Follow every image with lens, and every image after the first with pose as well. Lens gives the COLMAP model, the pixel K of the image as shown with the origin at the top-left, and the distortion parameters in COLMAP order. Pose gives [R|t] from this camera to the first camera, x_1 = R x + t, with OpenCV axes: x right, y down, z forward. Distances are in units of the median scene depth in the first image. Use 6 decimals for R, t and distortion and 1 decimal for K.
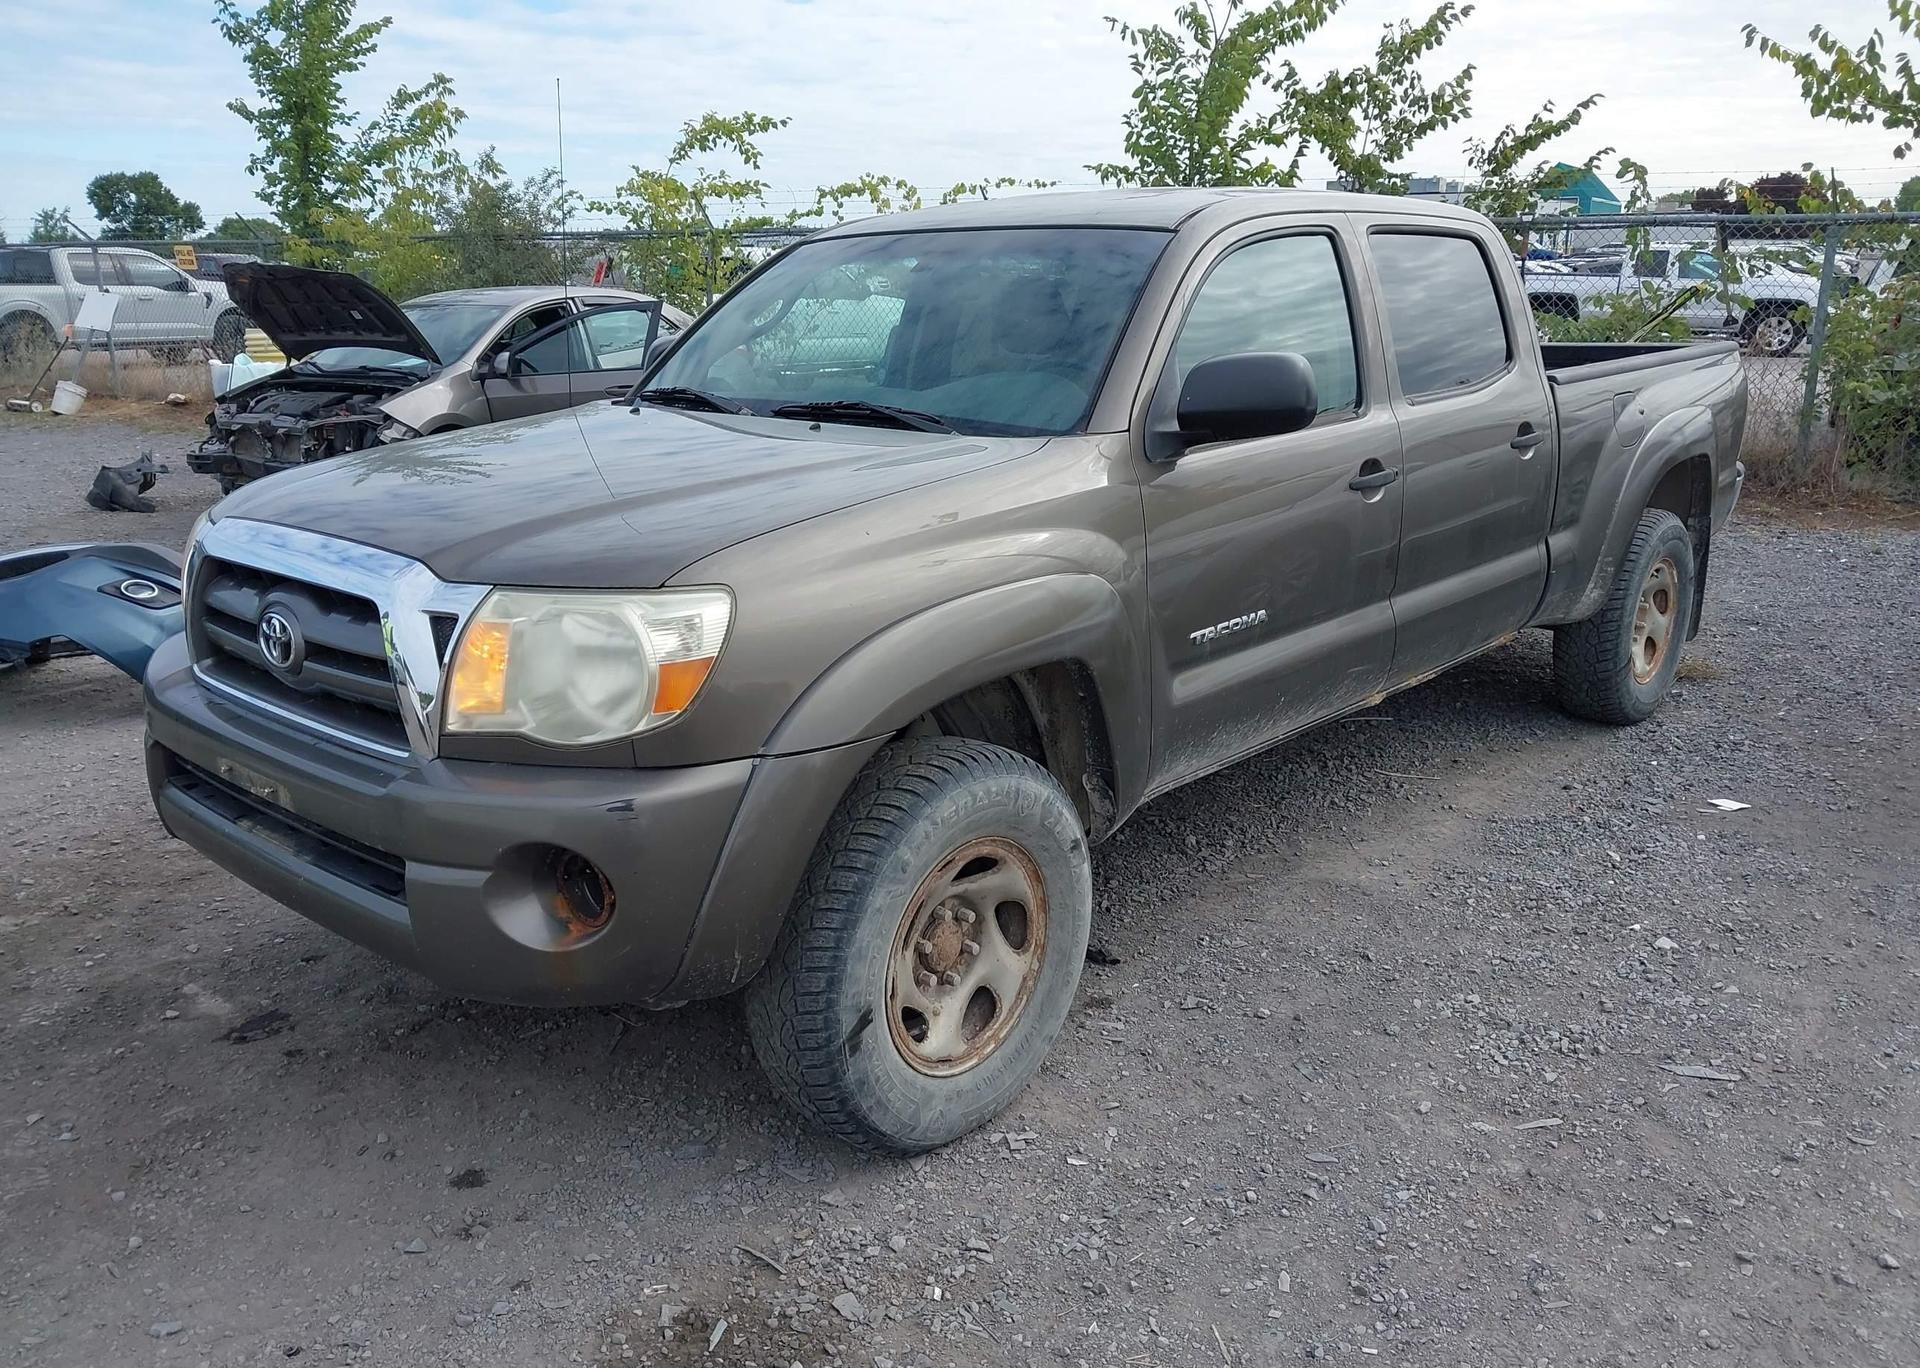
lens RADIAL K [[1714.7, 0, 959.3], [0, 1714.7, 676.9], [0, 0, 1]] dist [-0.028276, 0.031589]
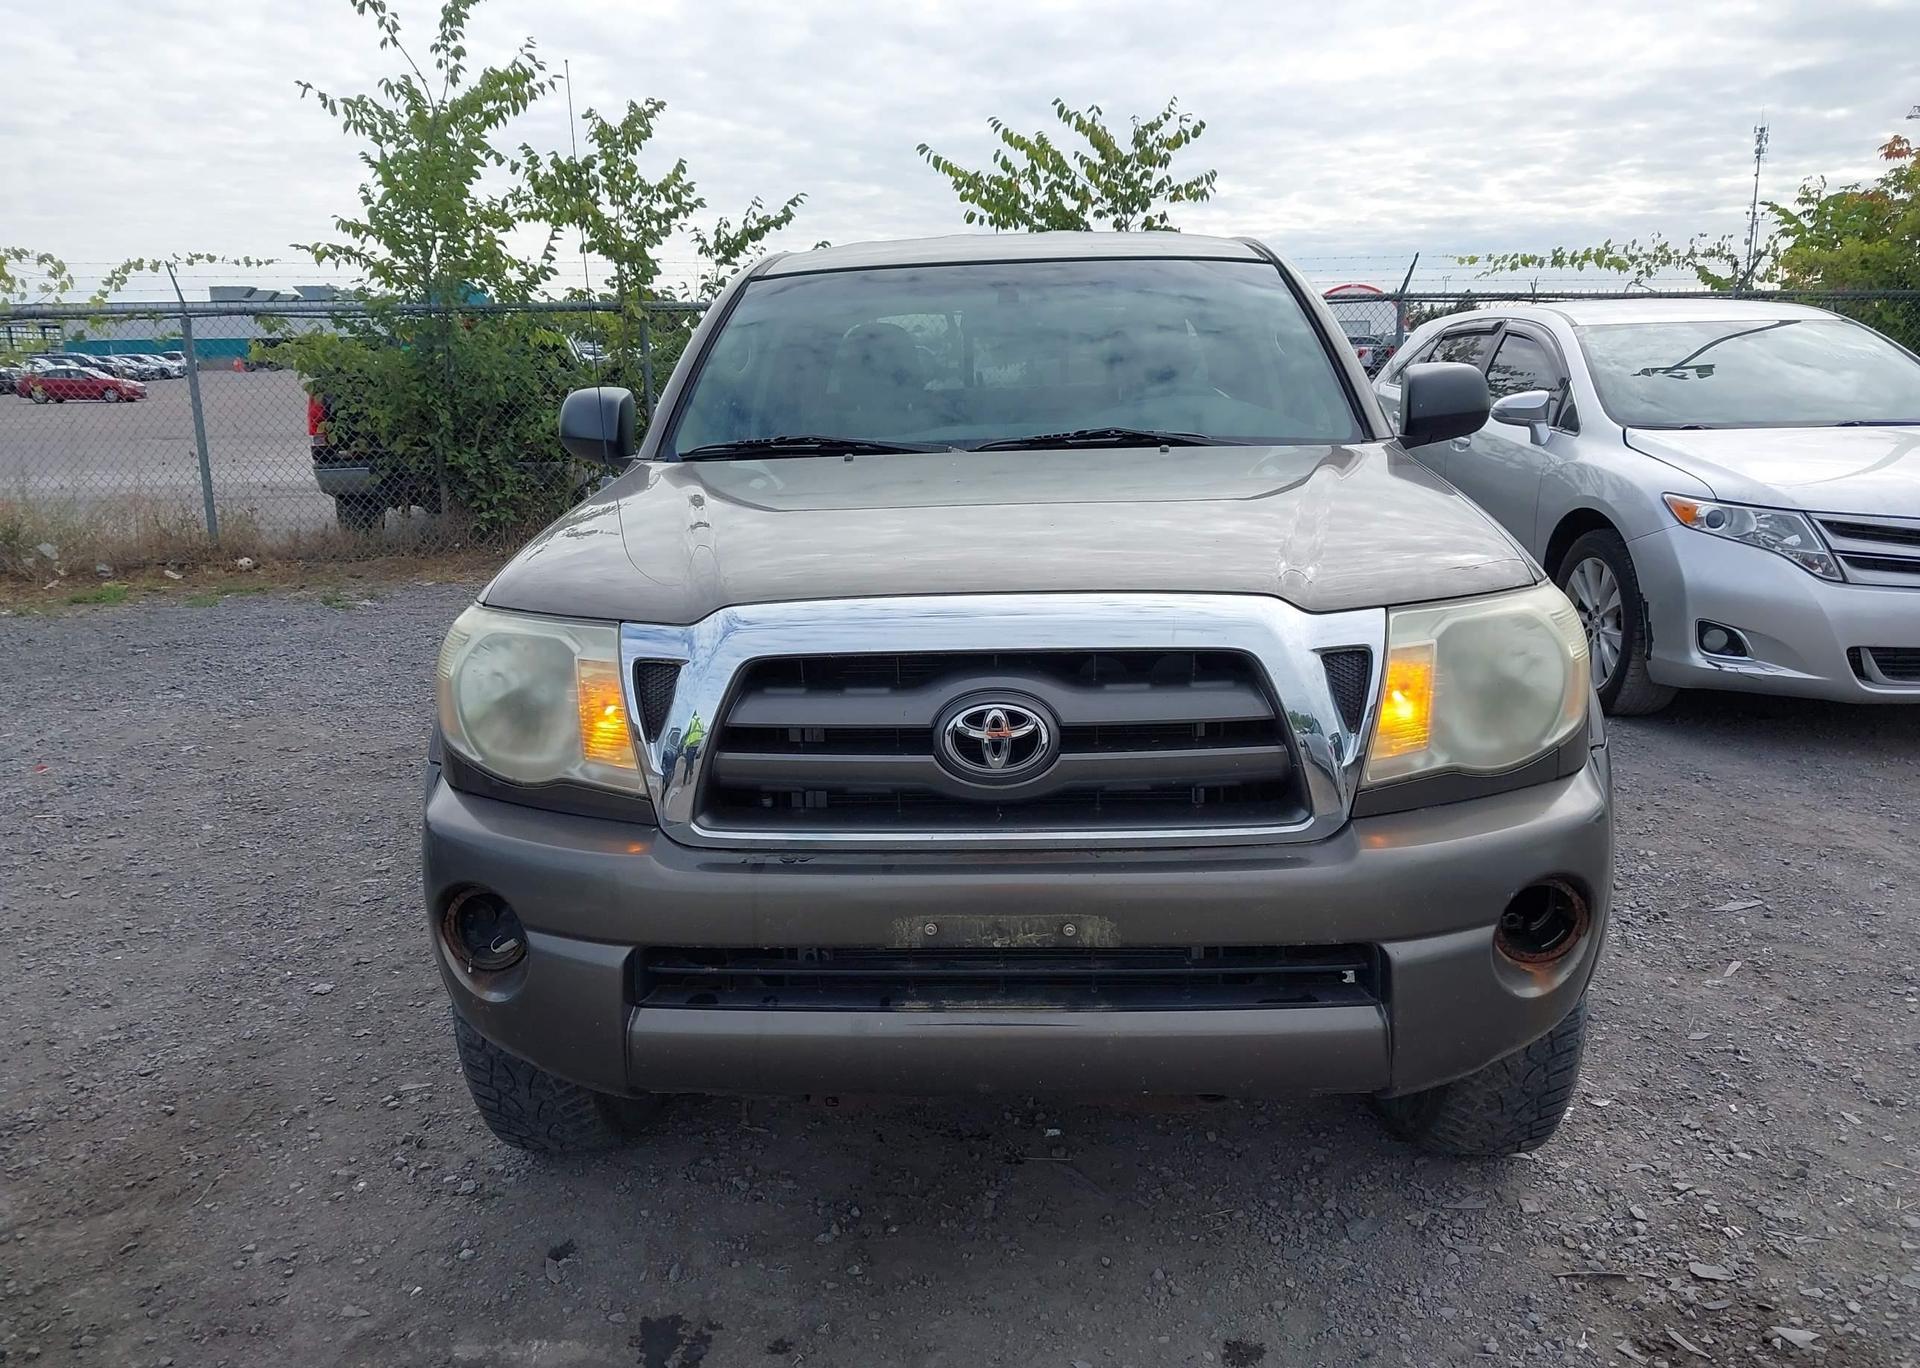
lens RADIAL K [[1644.4, 0, 961.8], [0, 1644.4, 681.3], [0, 0, 1]] dist [-0.004597, 0.001987]
pose [[0.725580, -0.140518, 0.673638, -0.303102], [0.179475, 0.983691, 0.011881, -0.020027], [-0.664321, 0.112280, 0.738966, 0.161345]]
